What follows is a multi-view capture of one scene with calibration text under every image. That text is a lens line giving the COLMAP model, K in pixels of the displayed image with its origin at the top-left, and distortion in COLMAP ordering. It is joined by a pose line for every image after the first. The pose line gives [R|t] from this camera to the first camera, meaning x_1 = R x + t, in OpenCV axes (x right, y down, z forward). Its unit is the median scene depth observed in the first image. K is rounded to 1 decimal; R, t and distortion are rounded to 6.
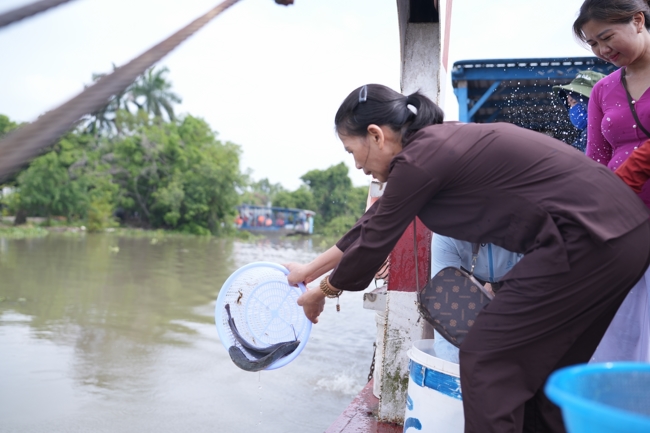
lens RADIAL K [[689.2, 0, 327.2], [0, 689.2, 215.8], [0, 0, 1]] dist [0.071982, 0.000000]
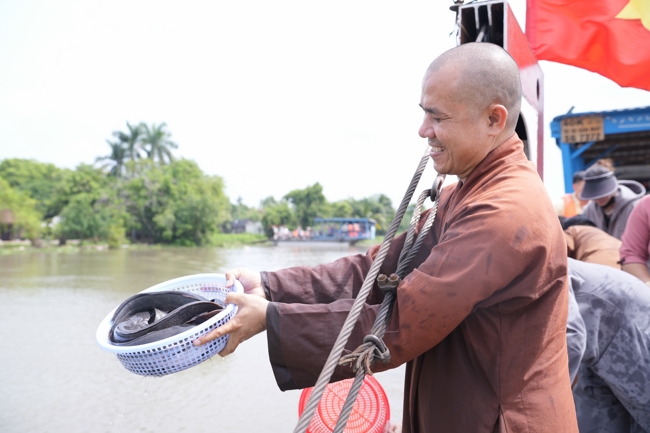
lens RADIAL K [[641.0, 0, 329.7], [0, 641.0, 218.0], [0, 0, 1]] dist [-0.001919, 0.000000]
pose [[0.998209, -0.053808, -0.026133, 0.132473], [0.053529, 0.998503, -0.011262, 0.000210], [0.026700, 0.009843, 0.999595, -0.275395]]
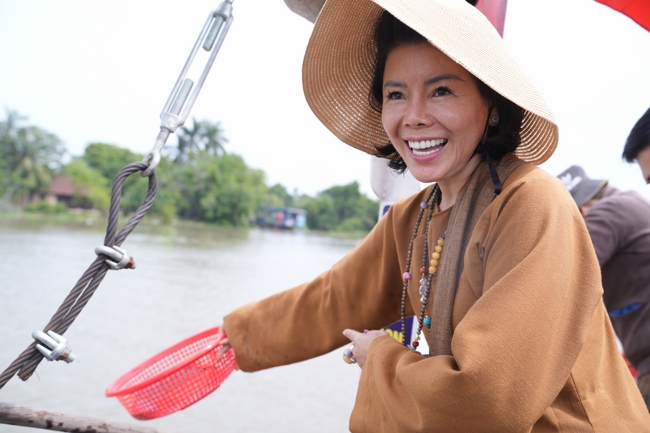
lens RADIAL K [[641.0, 0, 329.9], [0, 641.0, 212.2], [0, 0, 1]] dist [-0.001919, 0.000000]
pose [[0.990034, 0.021202, -0.139224, 0.279242], [-0.023067, 0.999664, -0.011793, 0.006291], [0.138927, 0.014887, 0.990191, -0.509845]]
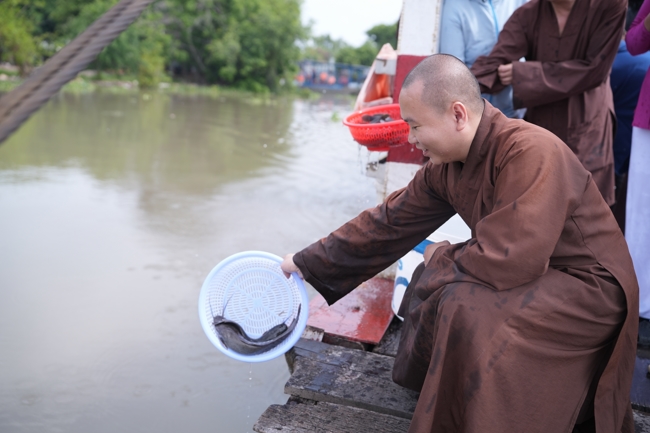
lens RADIAL K [[641.0, 0, 343.3], [0, 641.0, 198.9], [0, 0, 1]] dist [-0.001919, 0.000000]
pose [[0.997683, 0.029555, -0.061283, -0.012614], [-0.017165, 0.980924, 0.193635, -0.000978], [0.065837, -0.192134, 0.979158, 0.134605]]
